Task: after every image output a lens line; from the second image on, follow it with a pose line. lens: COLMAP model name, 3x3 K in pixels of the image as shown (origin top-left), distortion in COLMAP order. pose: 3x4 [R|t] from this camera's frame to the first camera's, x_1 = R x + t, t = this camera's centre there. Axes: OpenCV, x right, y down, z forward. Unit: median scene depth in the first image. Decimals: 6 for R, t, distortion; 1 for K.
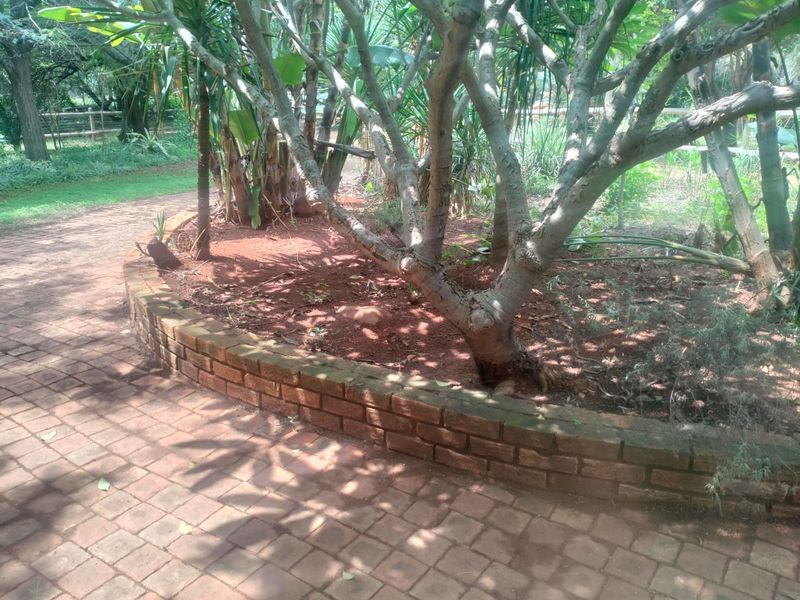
lens RADIAL K [[647.8, 0, 400.0], [0, 647.8, 300.0], [0, 0, 1]] dist [0.000234, -0.005964]
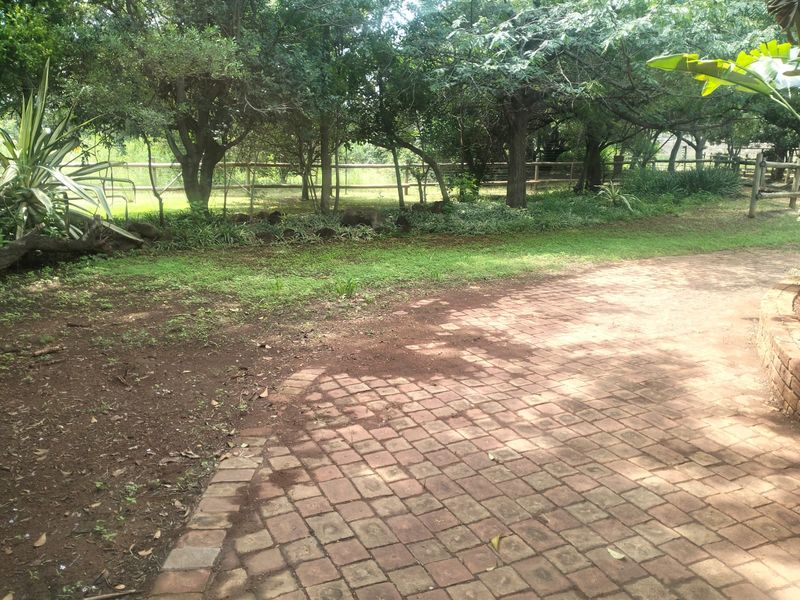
lens RADIAL K [[647.8, 0, 400.0], [0, 647.8, 300.0], [0, 0, 1]] dist [0.000234, -0.005964]
pose [[0.843838, 0.139722, -0.518087, -0.221837], [-0.178352, 0.983644, -0.025215, -0.012296], [0.506090, 0.113680, 0.854956, 0.040493]]
